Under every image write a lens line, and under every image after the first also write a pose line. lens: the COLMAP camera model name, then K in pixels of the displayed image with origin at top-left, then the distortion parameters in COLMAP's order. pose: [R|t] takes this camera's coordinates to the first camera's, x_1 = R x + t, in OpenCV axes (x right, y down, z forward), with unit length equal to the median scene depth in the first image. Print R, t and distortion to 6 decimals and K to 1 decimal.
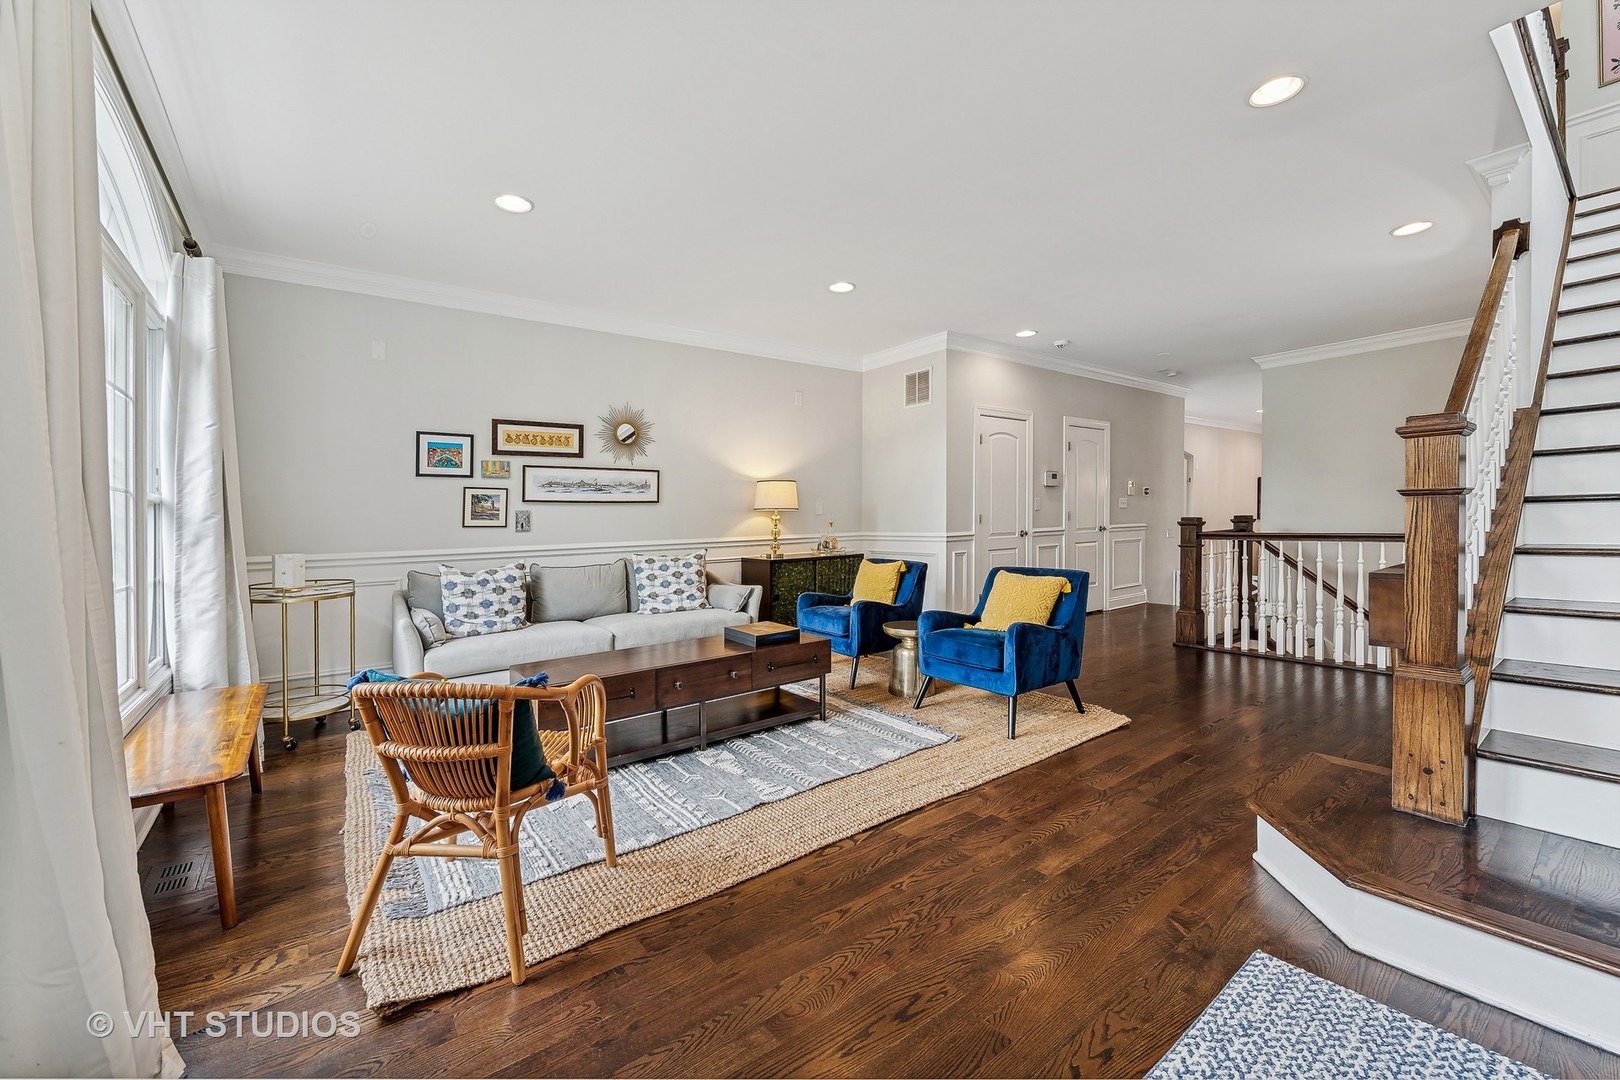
lens RADIAL K [[648.4, 0, 821.3], [0, 648.4, 524.0], [0, 0, 1]] dist [-0.000396, -0.002662]
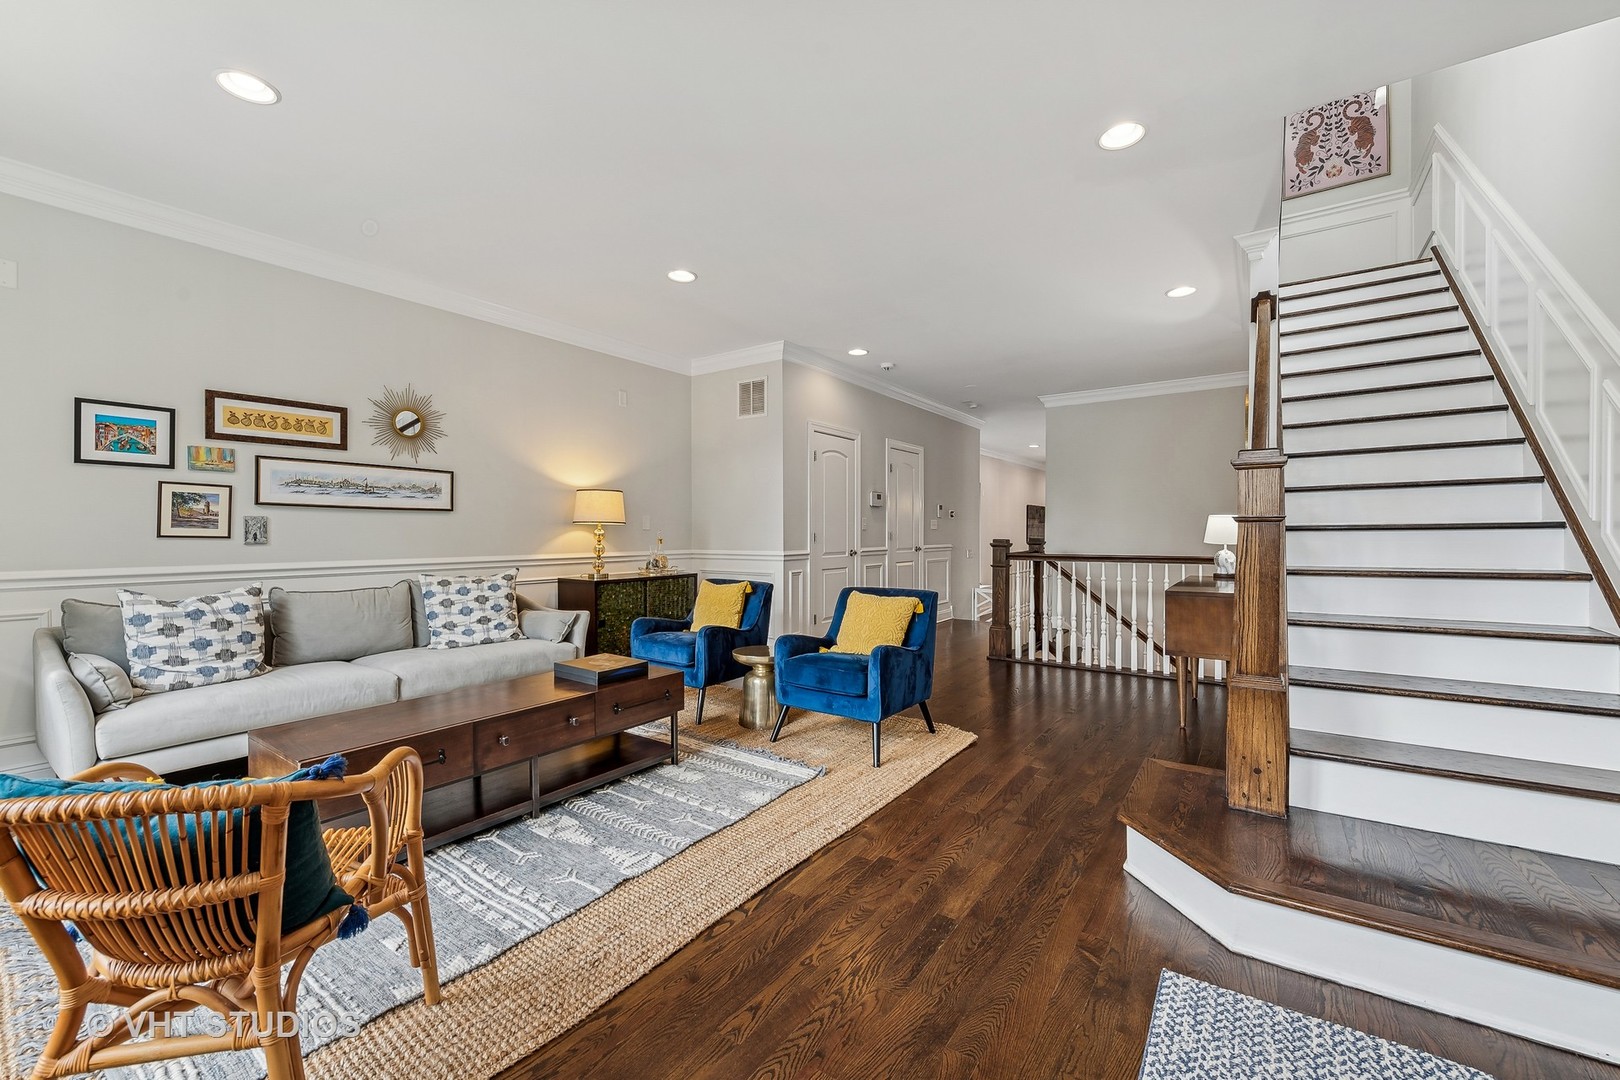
lens RADIAL K [[648.4, 0, 809.0], [0, 648.4, 555.9], [0, 0, 1]] dist [-0.000396, -0.002662]
pose [[0.955129, 0.007752, 0.296089, -0.097280], [-0.014228, 0.999704, 0.019722, 0.001507], [-0.295849, -0.023049, 0.954957, 0.131918]]
